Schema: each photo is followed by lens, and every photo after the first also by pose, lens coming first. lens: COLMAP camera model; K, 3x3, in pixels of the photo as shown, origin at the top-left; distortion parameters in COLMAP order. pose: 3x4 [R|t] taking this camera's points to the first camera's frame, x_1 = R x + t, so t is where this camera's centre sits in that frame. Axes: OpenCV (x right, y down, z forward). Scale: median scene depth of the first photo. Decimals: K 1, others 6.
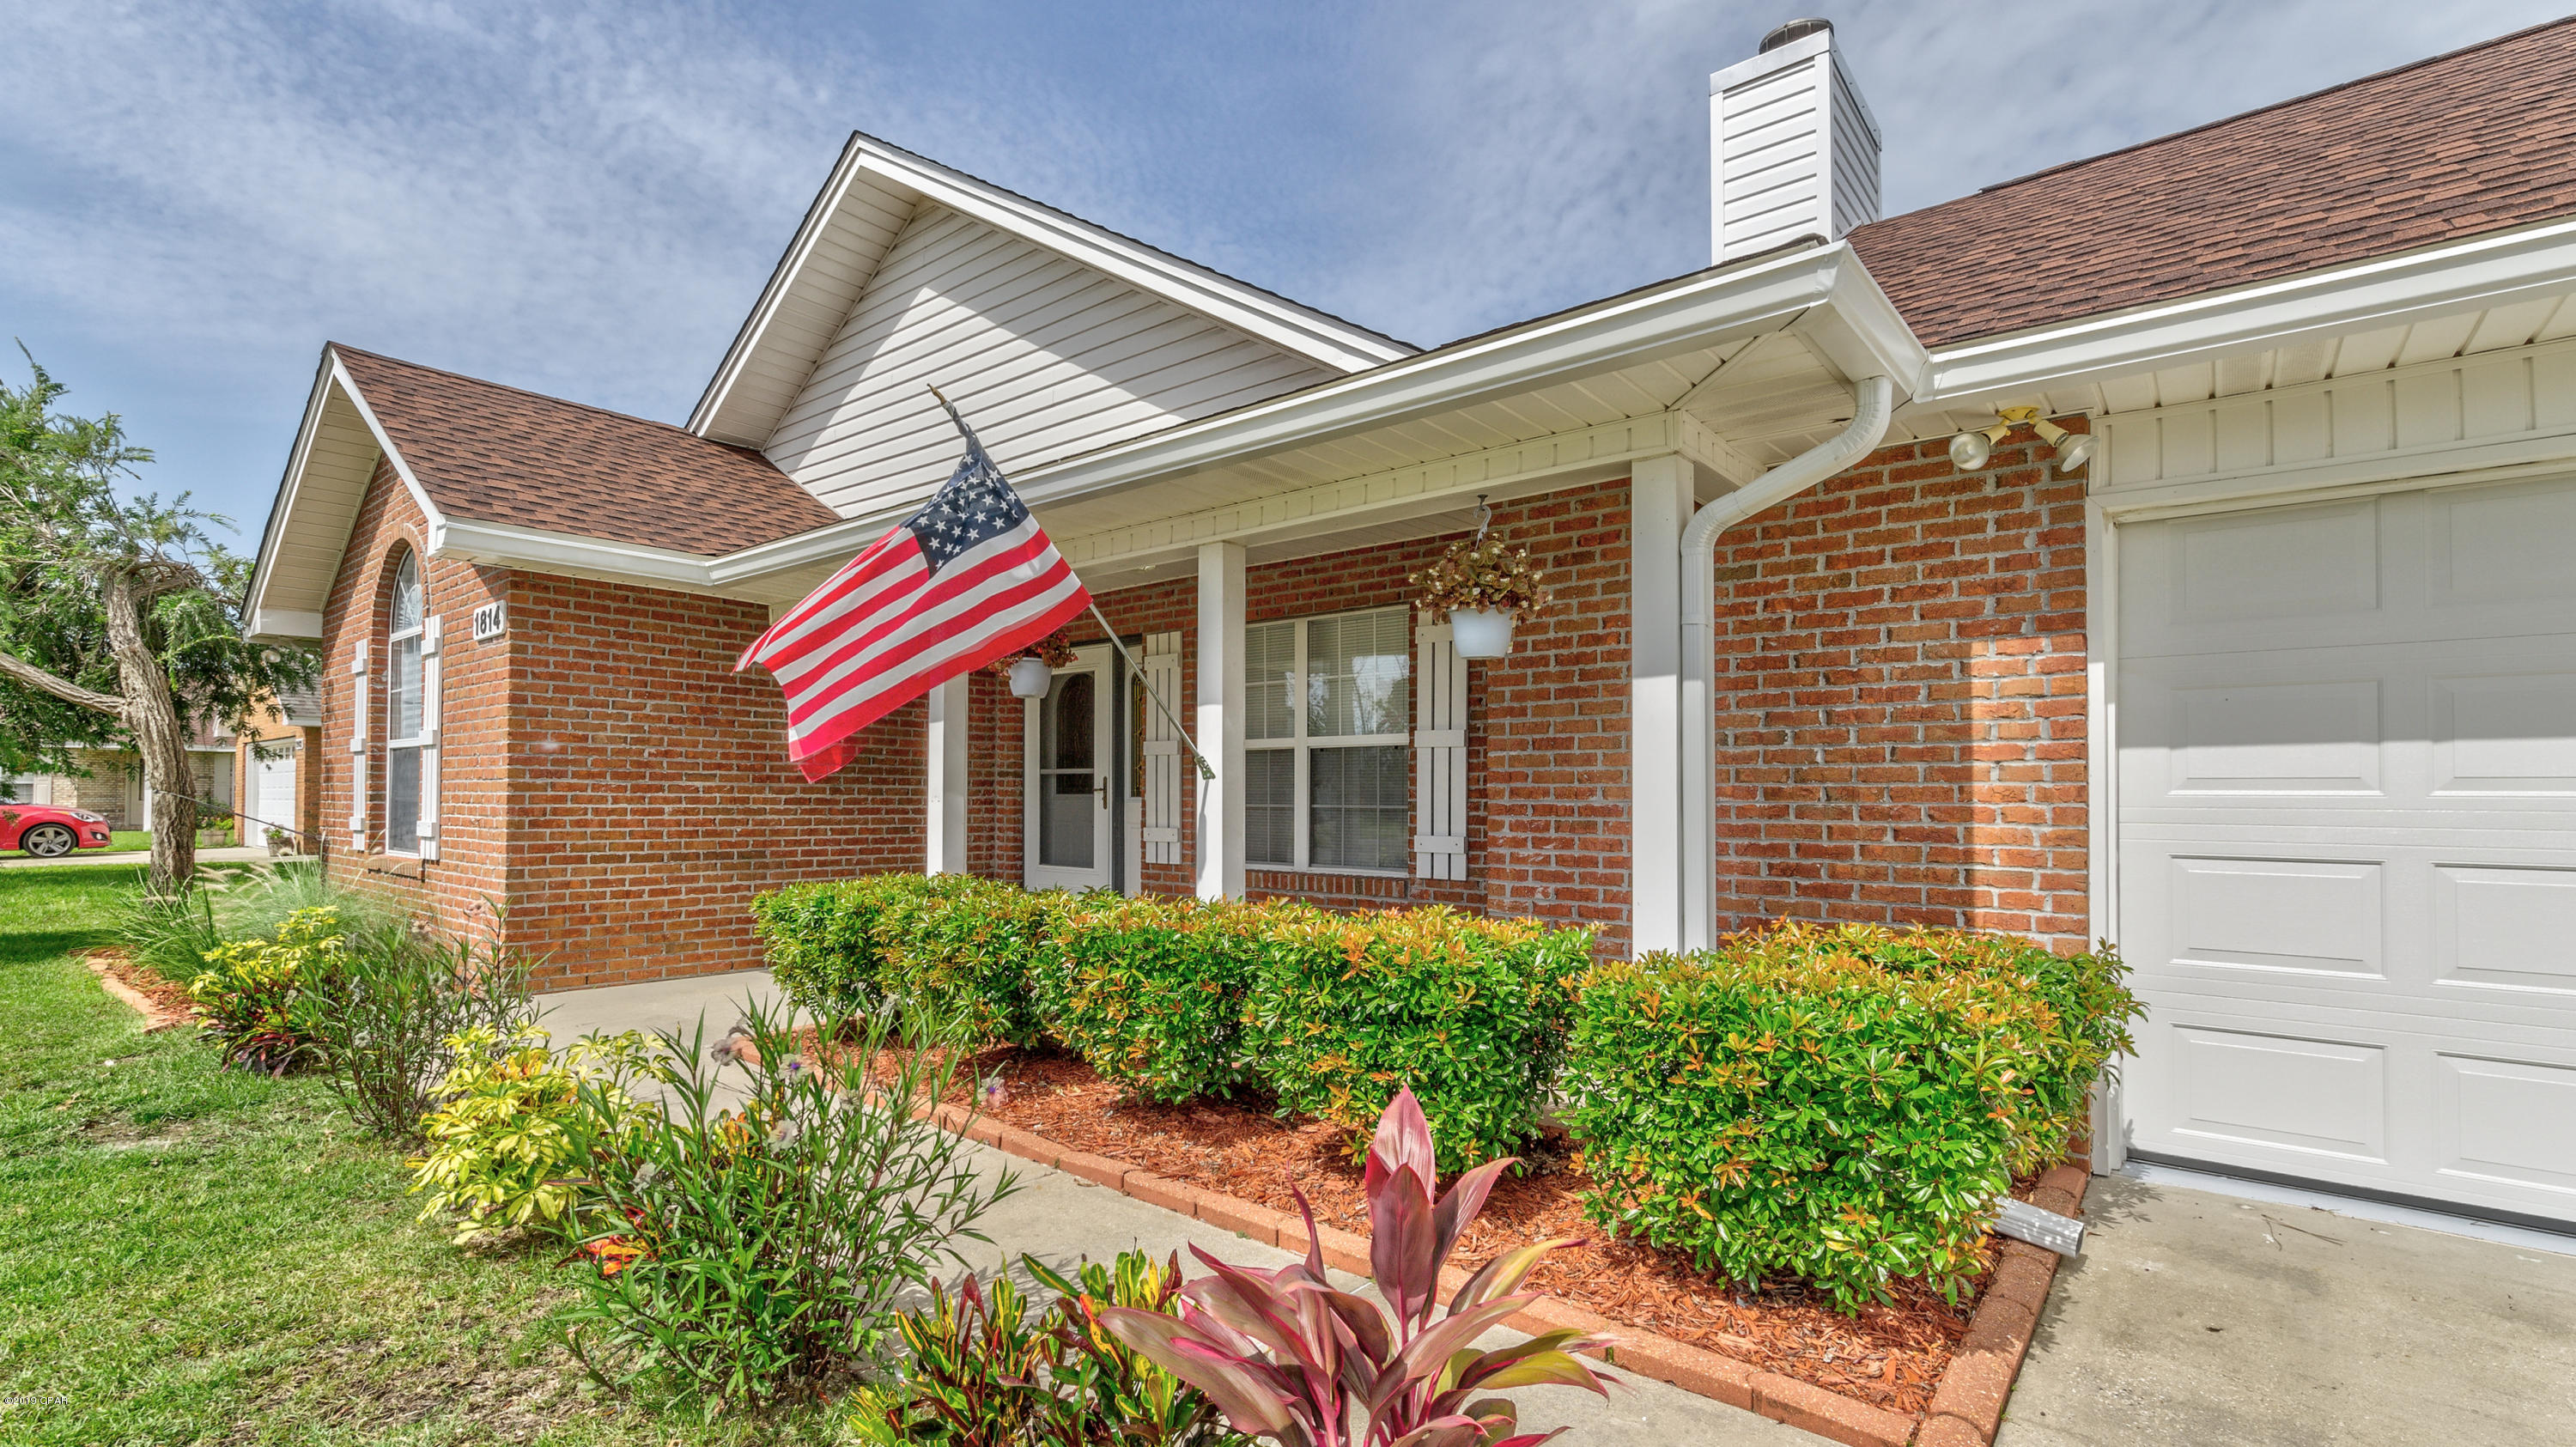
lens RADIAL K [[1180.7, 0, 1317.3], [0, 1180.7, 761.2], [0, 0, 1]] dist [0.110725, 0.000000]
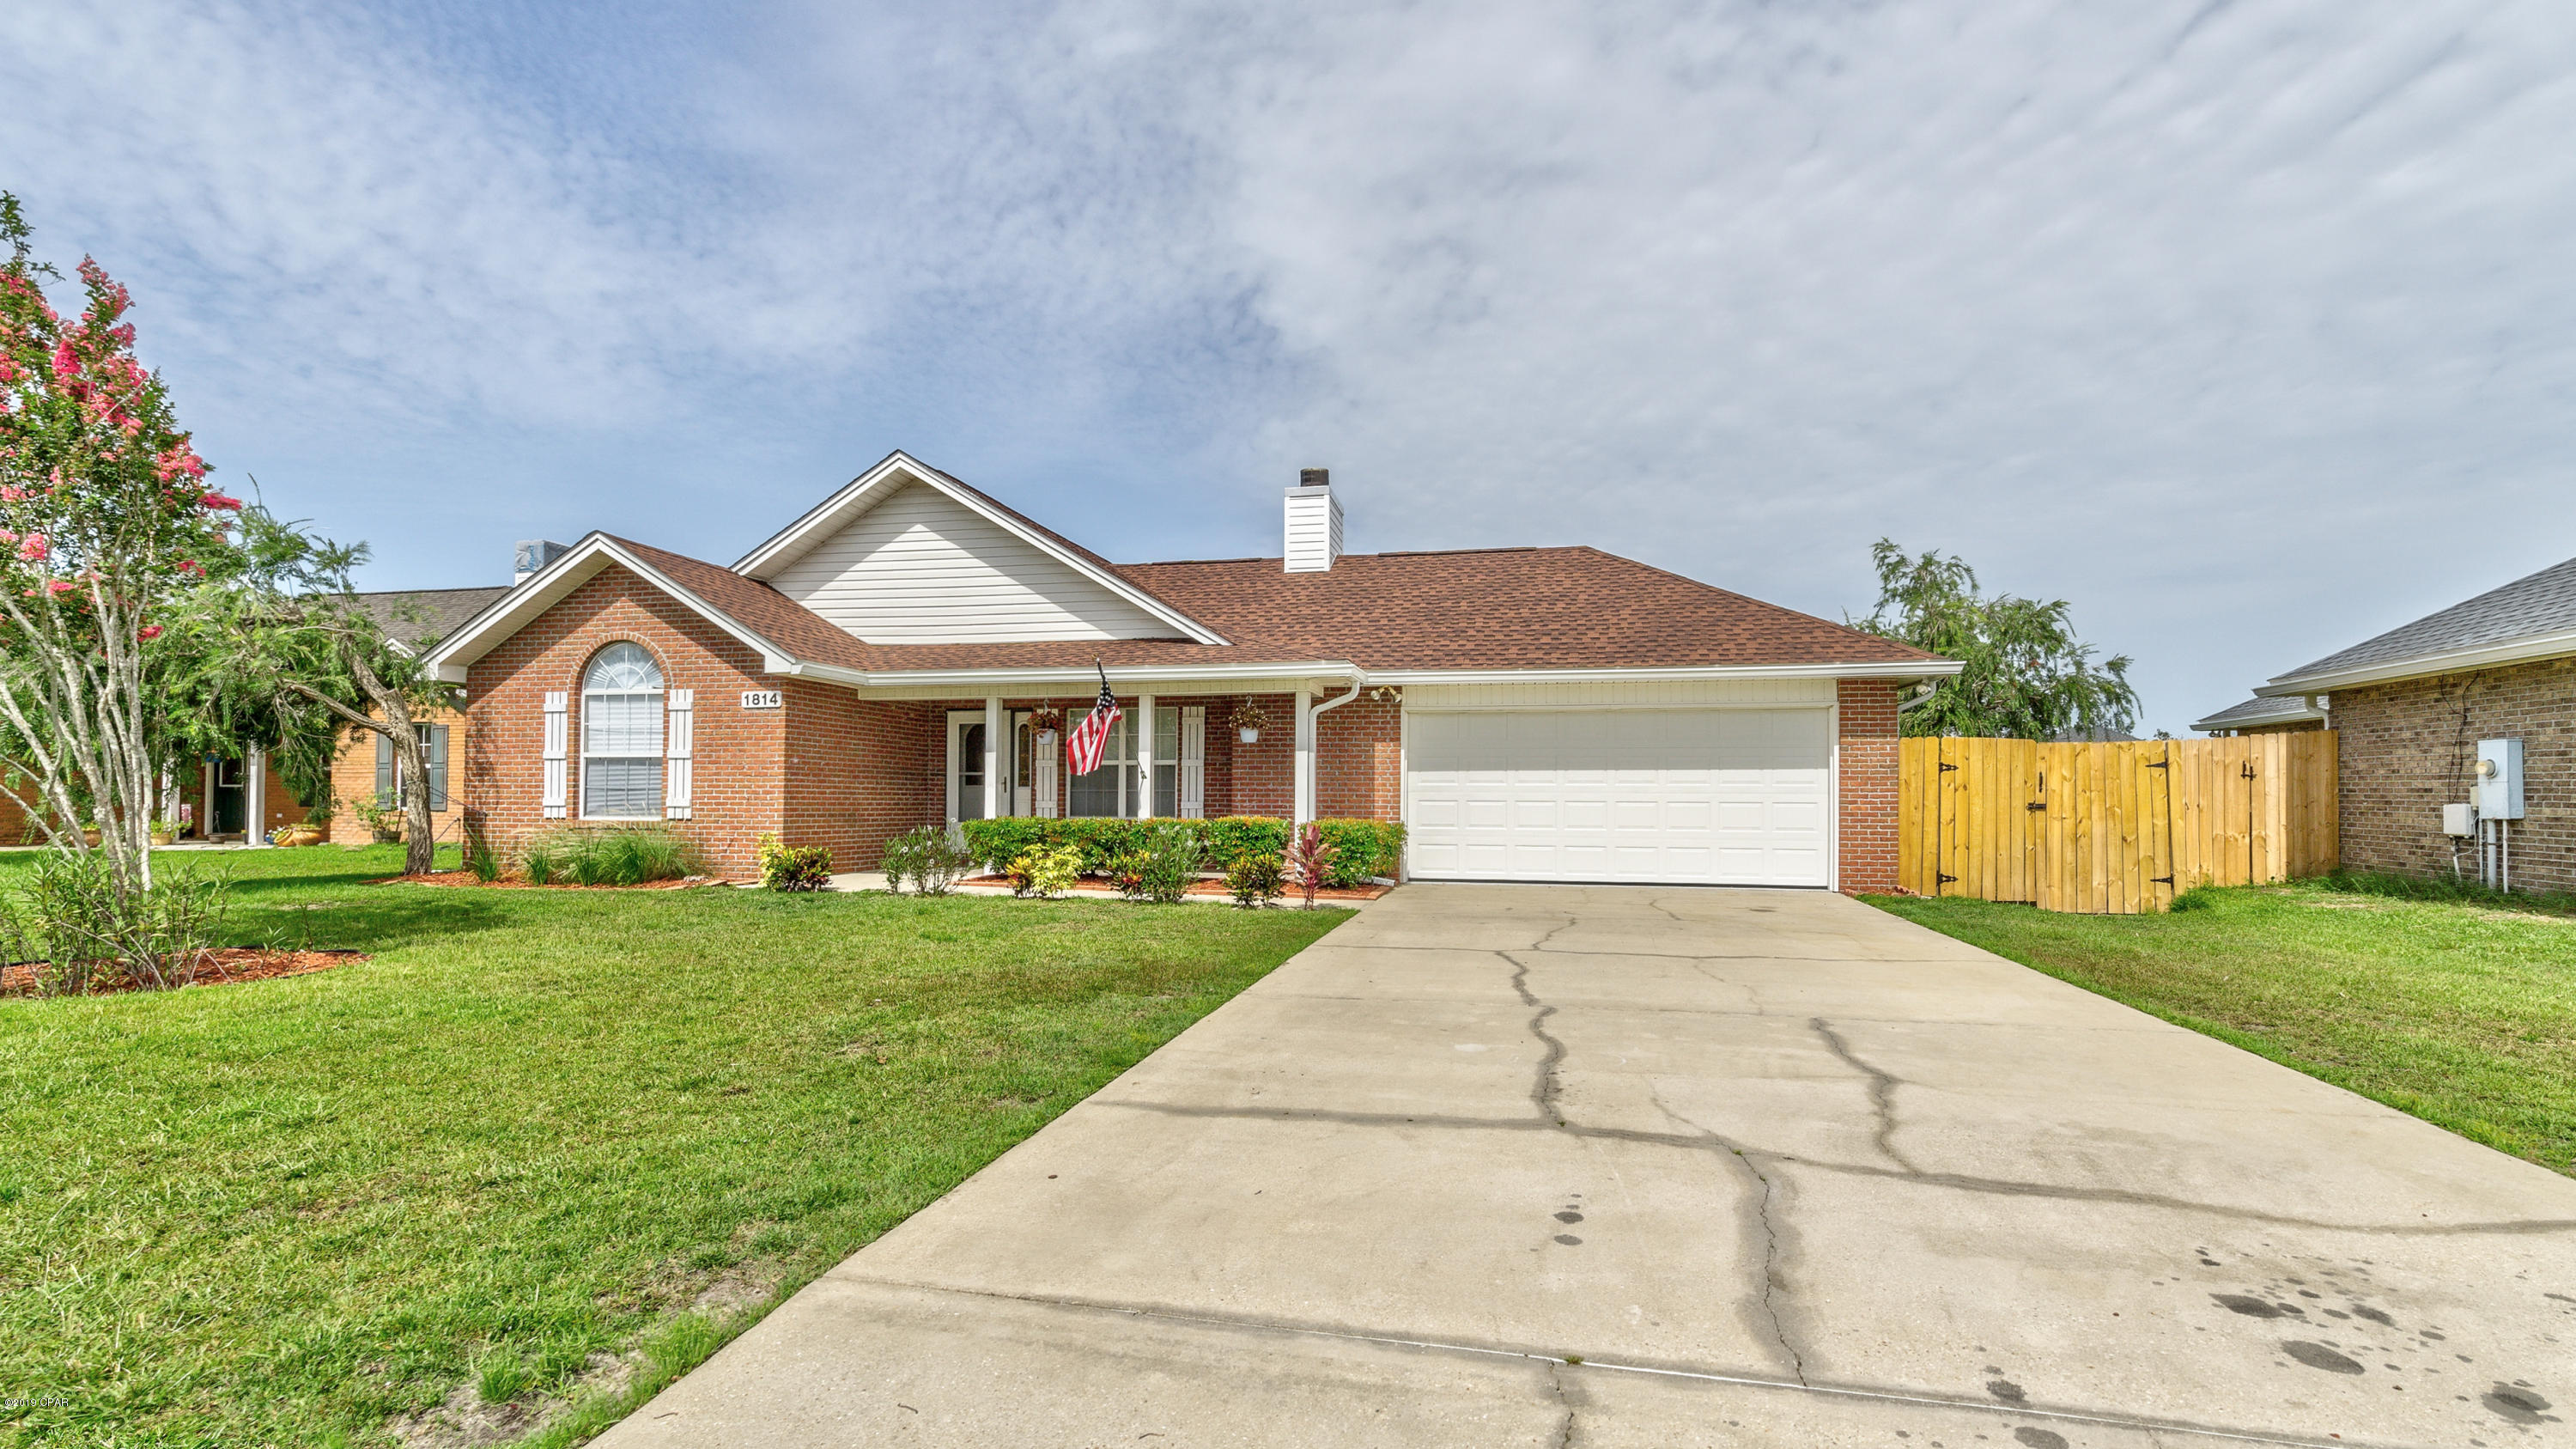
lens RADIAL K [[1181.4, 0, 1342.9], [0, 1181.4, 774.2], [0, 0, 1]] dist [0.002142, 0.000952]
pose [[0.882794, 0.012772, 0.469587, -0.665673], [-0.018576, 0.999798, 0.007728, -0.016023], [-0.469393, -0.015545, 0.882852, -1.144208]]
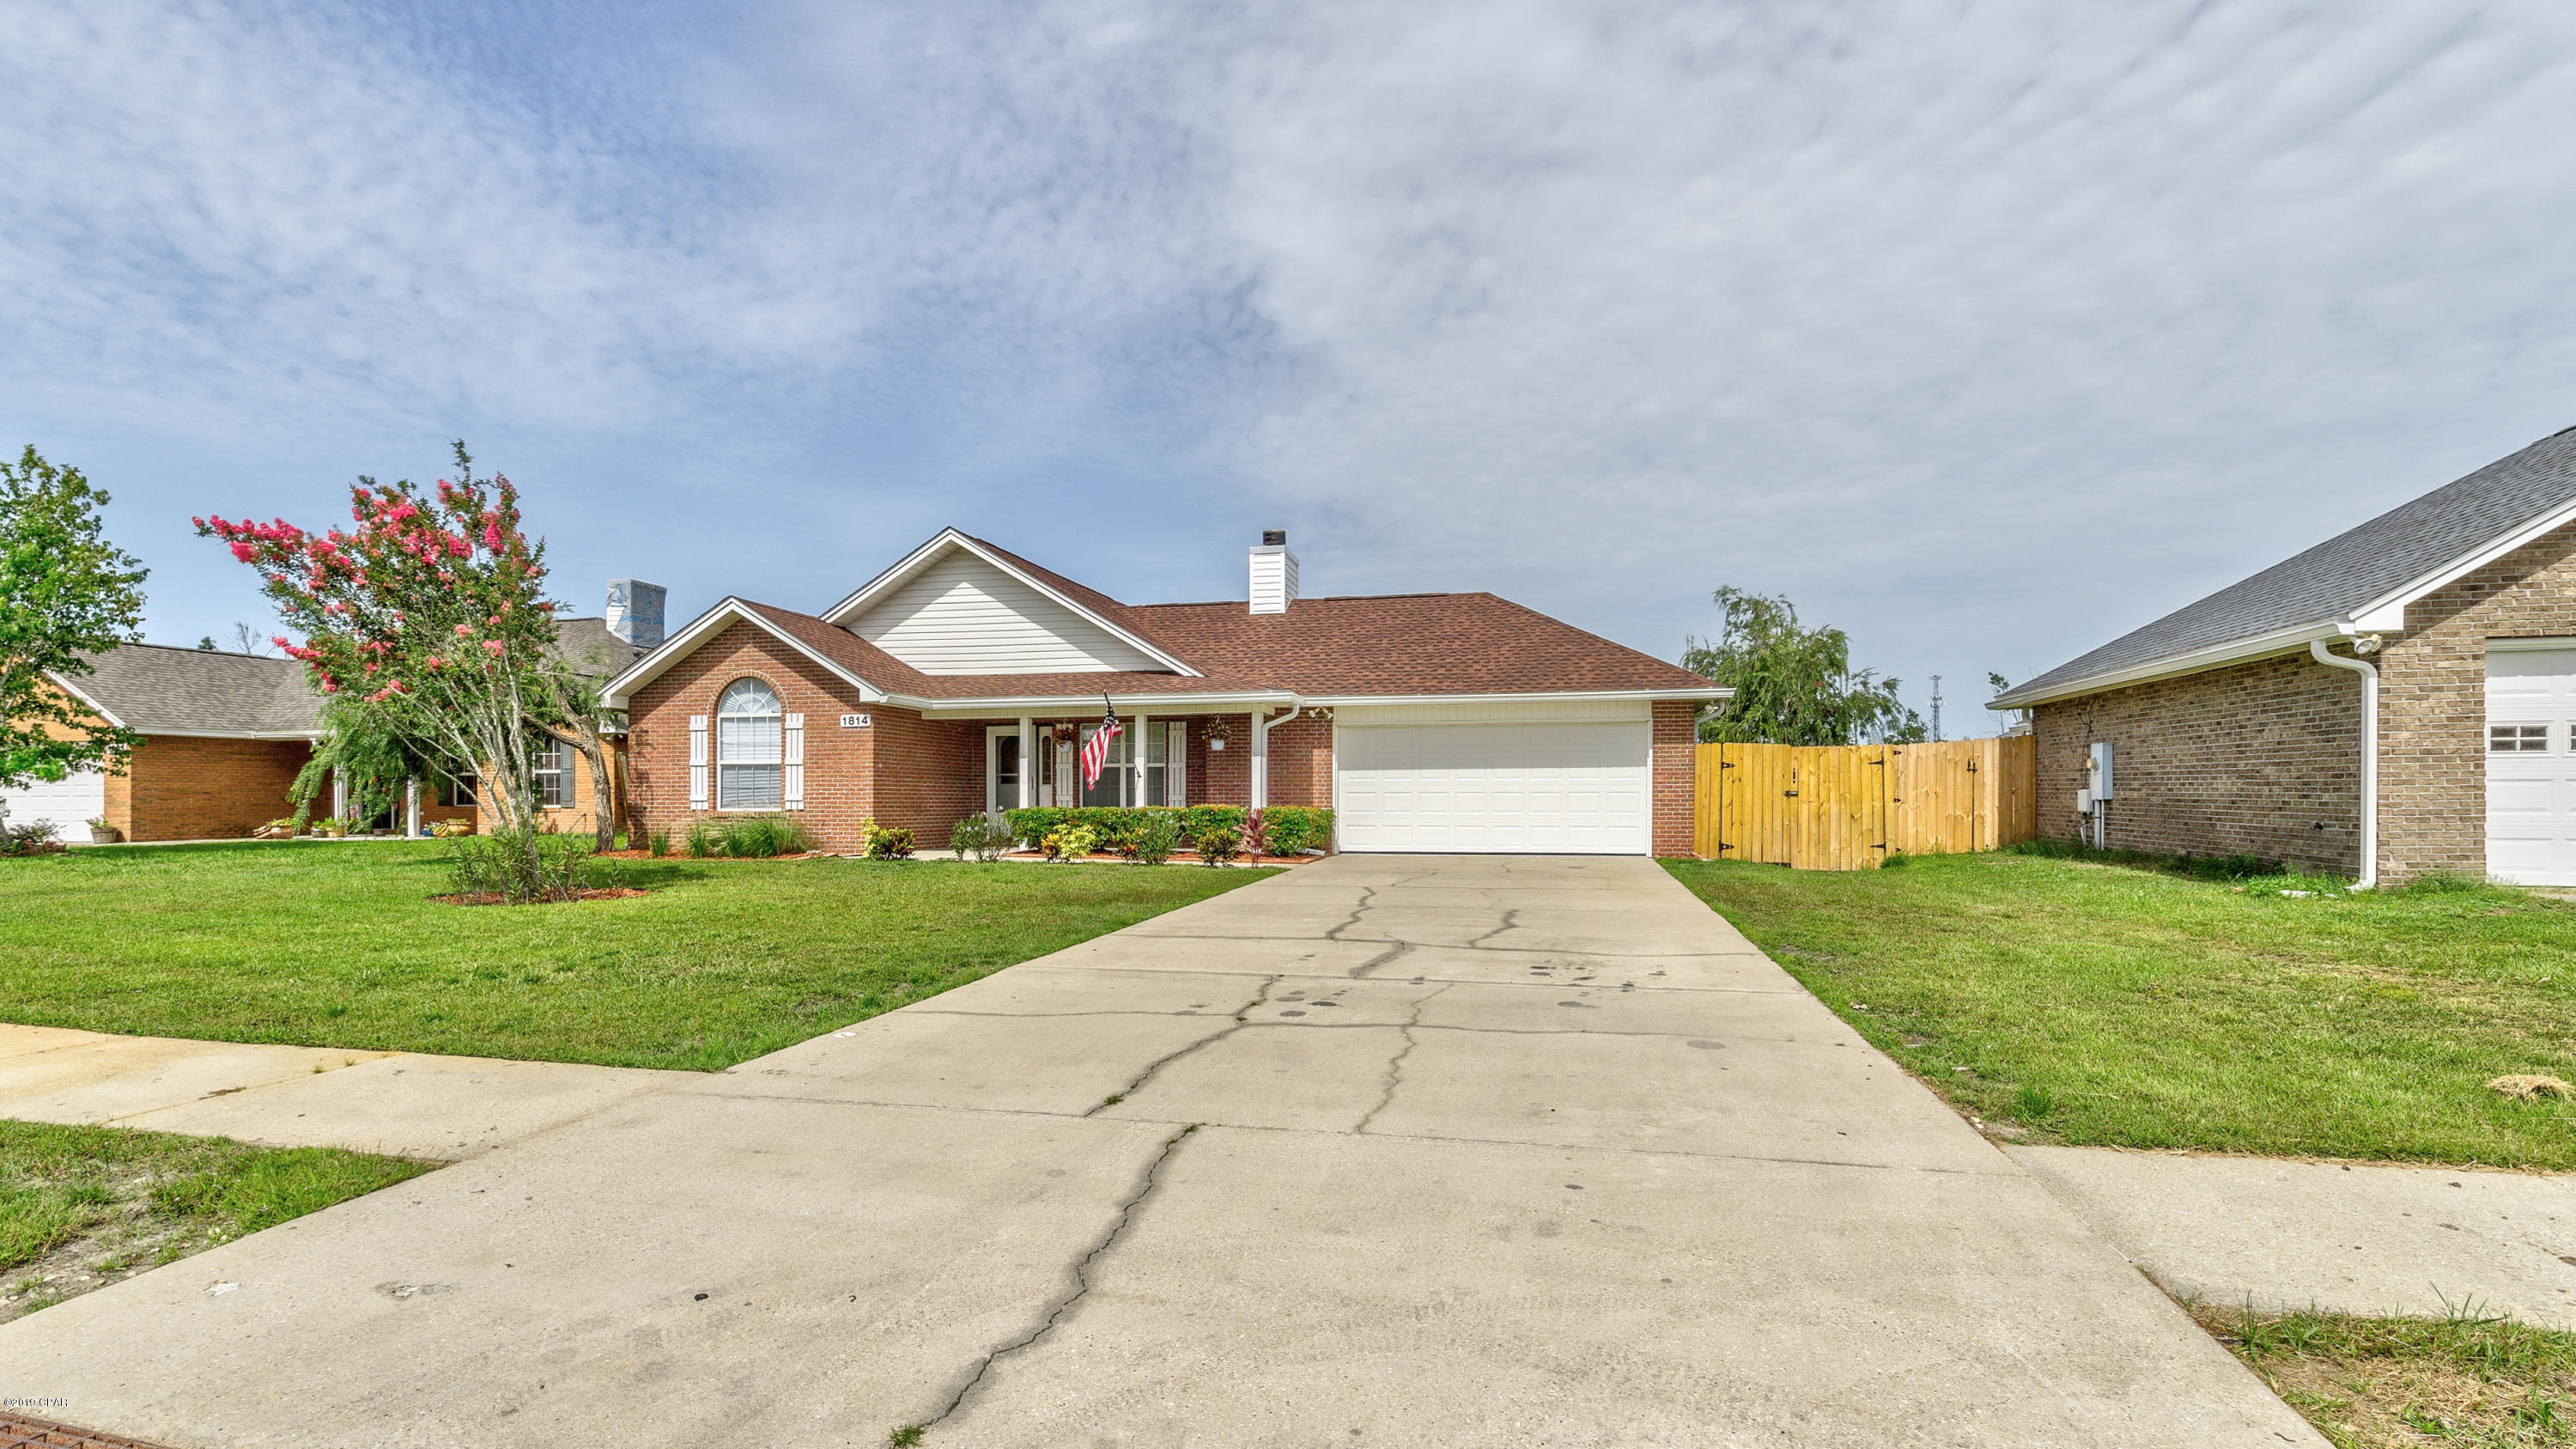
lens RADIAL K [[1182.1, 0, 1356.8], [0, 1182.1, 797.4], [0, 0, 1]] dist [0.001202, -0.000245]
pose [[0.877634, -0.003094, 0.479322, -0.864210], [-0.012169, 0.999513, 0.028732, -0.024148], [-0.479177, -0.031049, 0.877169, -1.771414]]
